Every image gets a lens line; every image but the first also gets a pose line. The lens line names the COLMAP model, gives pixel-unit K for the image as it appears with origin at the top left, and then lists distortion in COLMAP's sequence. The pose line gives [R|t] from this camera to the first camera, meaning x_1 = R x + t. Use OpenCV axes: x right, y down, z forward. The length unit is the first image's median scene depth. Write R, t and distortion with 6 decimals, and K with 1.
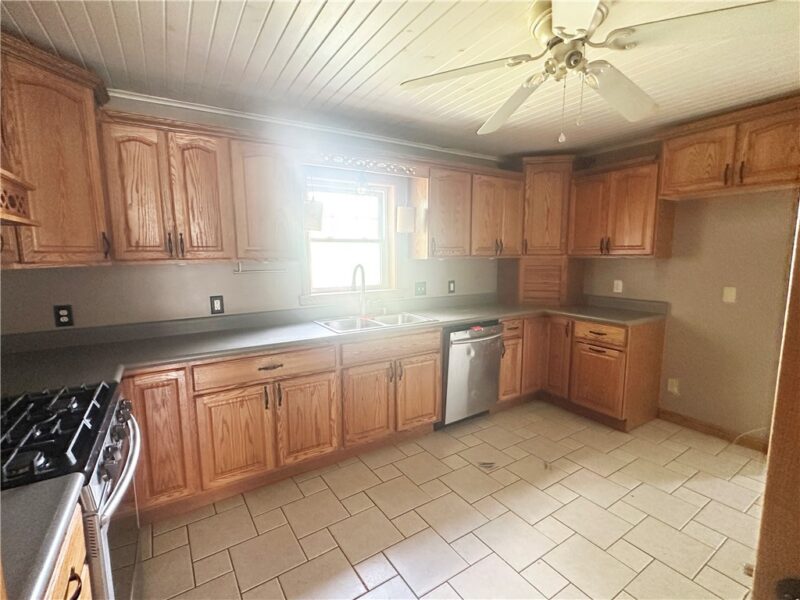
lens RADIAL K [[371.5, 0, 400.0], [0, 371.5, 300.0], [0, 0, 1]] dist [-0.001554, -0.000178]
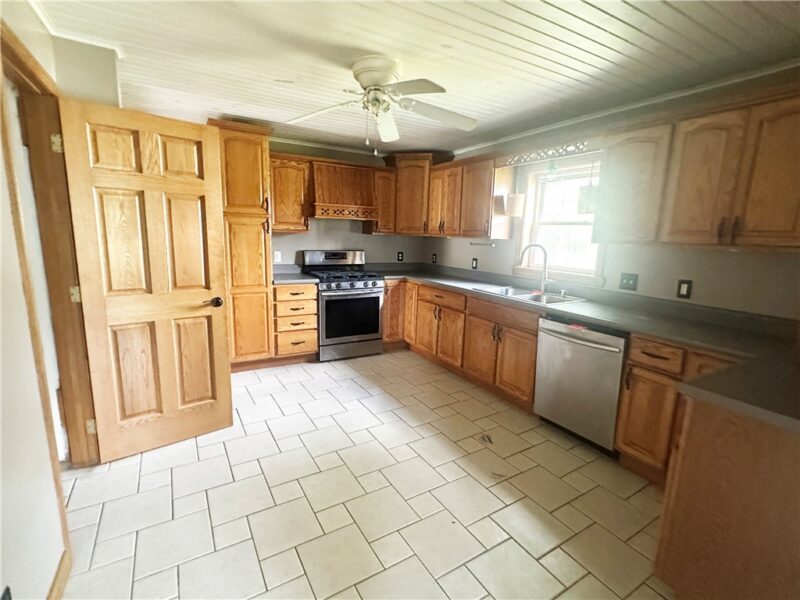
lens RADIAL K [[381.1, 0, 400.0], [0, 381.1, 300.0], [0, 0, 1]] dist [-0.000788, -0.000299]
pose [[-0.027745, 0.190976, -0.981202, 1.102299], [-0.143920, 0.970590, 0.192980, -0.099232], [0.989200, 0.146569, 0.000556, 0.627445]]
